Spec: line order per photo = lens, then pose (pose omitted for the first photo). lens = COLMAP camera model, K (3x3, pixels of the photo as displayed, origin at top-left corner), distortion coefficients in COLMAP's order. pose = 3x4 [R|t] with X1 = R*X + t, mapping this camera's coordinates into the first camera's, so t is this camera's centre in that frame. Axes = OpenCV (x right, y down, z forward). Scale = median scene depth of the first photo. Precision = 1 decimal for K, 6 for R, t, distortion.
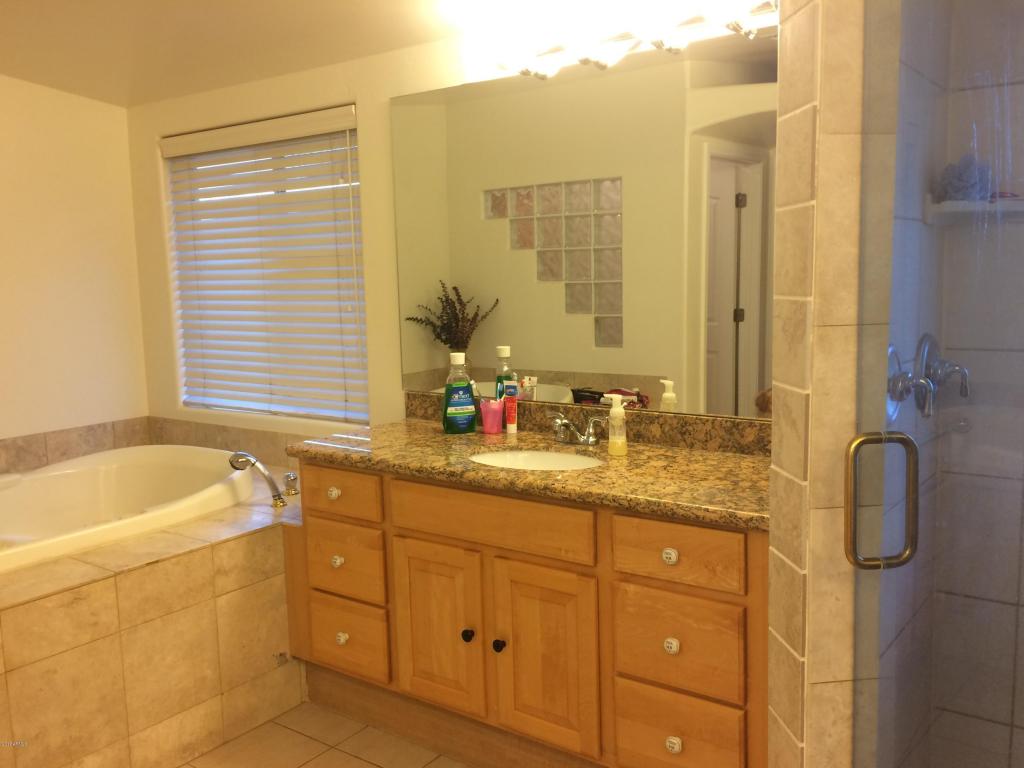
lens RADIAL K [[883.1, 0, 512.0], [0, 883.1, 384.0], [0, 0, 1]] dist [0.106051, -0.125637]
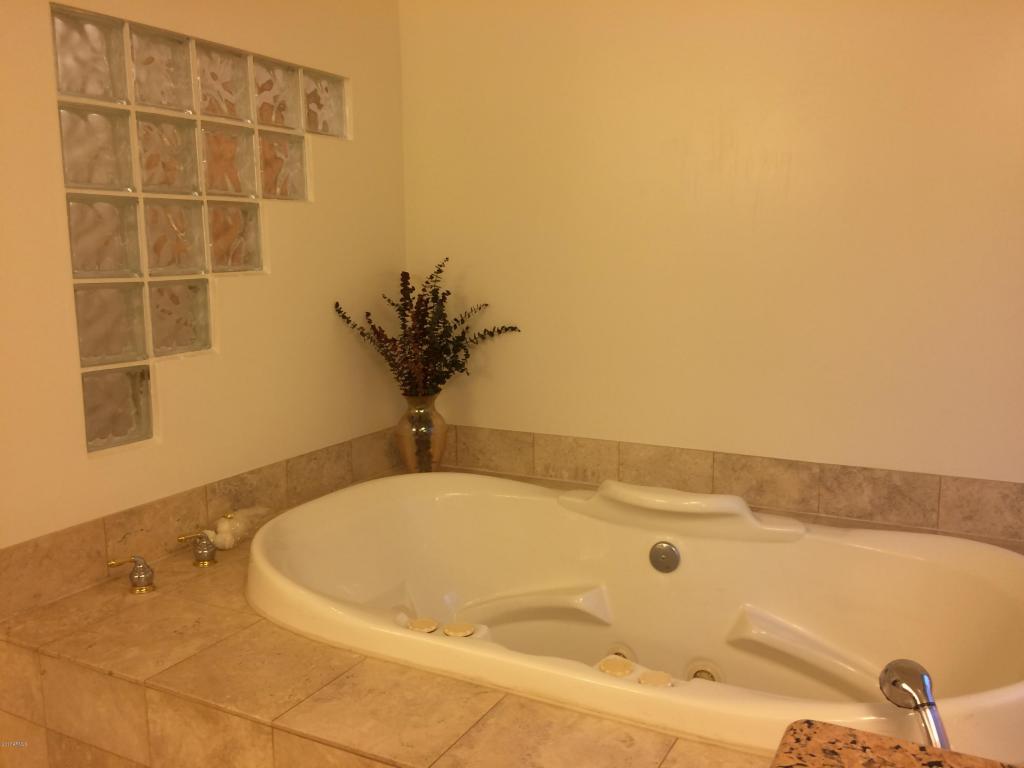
lens RADIAL K [[883.1, 0, 512.0], [0, 883.1, 384.0], [0, 0, 1]] dist [0.106051, -0.125637]
pose [[0.138958, 0.172234, -0.975206, 0.031422], [-0.120275, 0.980405, 0.156015, -0.069783], [0.982967, 0.095613, 0.156950, 0.621962]]
